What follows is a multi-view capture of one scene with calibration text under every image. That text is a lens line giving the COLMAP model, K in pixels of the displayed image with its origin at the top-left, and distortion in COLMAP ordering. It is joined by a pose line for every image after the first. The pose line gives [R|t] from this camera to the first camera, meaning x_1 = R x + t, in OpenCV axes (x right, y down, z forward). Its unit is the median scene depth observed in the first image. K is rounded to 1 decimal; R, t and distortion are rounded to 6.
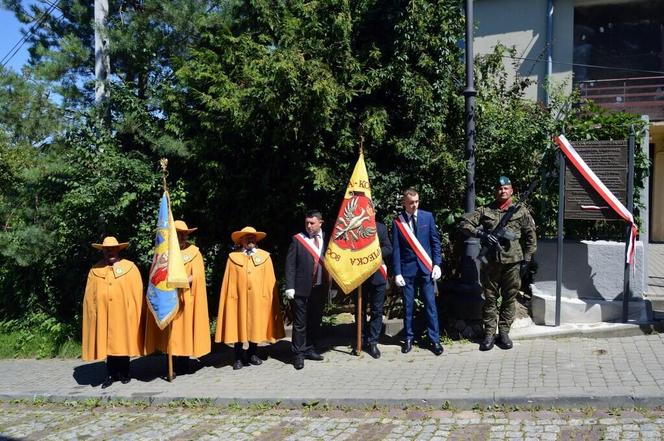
lens RADIAL K [[513.2, 0, 346.7], [0, 513.2, 217.3], [0, 0, 1]] dist [-0.003474, -0.007028]
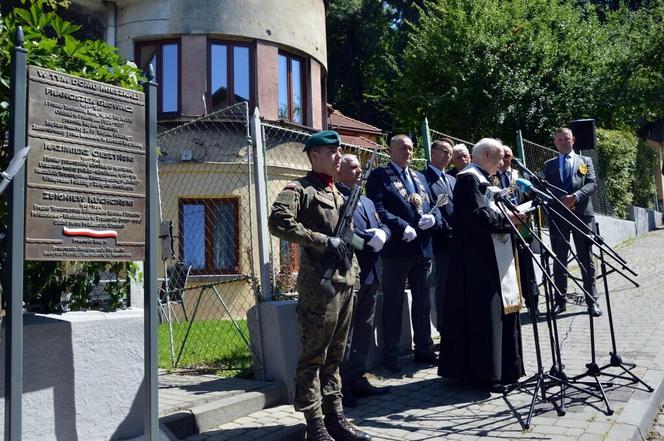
lens RADIAL K [[662.8, 0, 350.9], [0, 662.8, 222.3], [0, 0, 1]] dist [-0.010186, 0.025824]
pose [[0.274287, 0.061967, 0.959649, 0.013448], [0.054606, 0.995308, -0.079877, 0.026053], [-0.960096, 0.074312, 0.269617, 0.588925]]
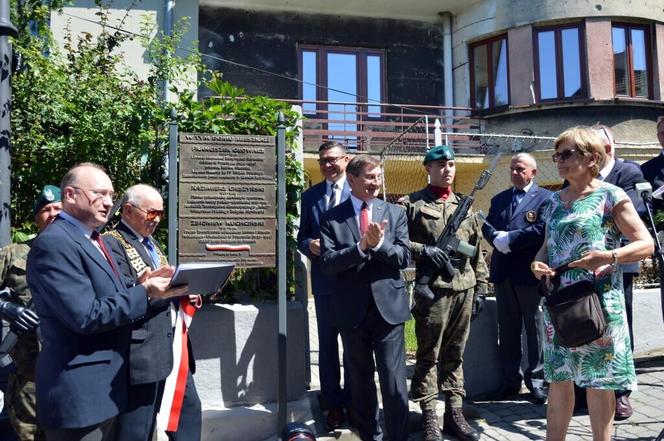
lens RADIAL K [[662.8, 0, 350.9], [0, 662.8, 222.3], [0, 0, 1]] dist [-0.010186, 0.025824]
pose [[0.805755, 0.016032, 0.592033, 0.137882], [0.035025, 0.996594, -0.074655, 0.012668], [-0.591213, 0.080890, 0.802449, 0.285465]]
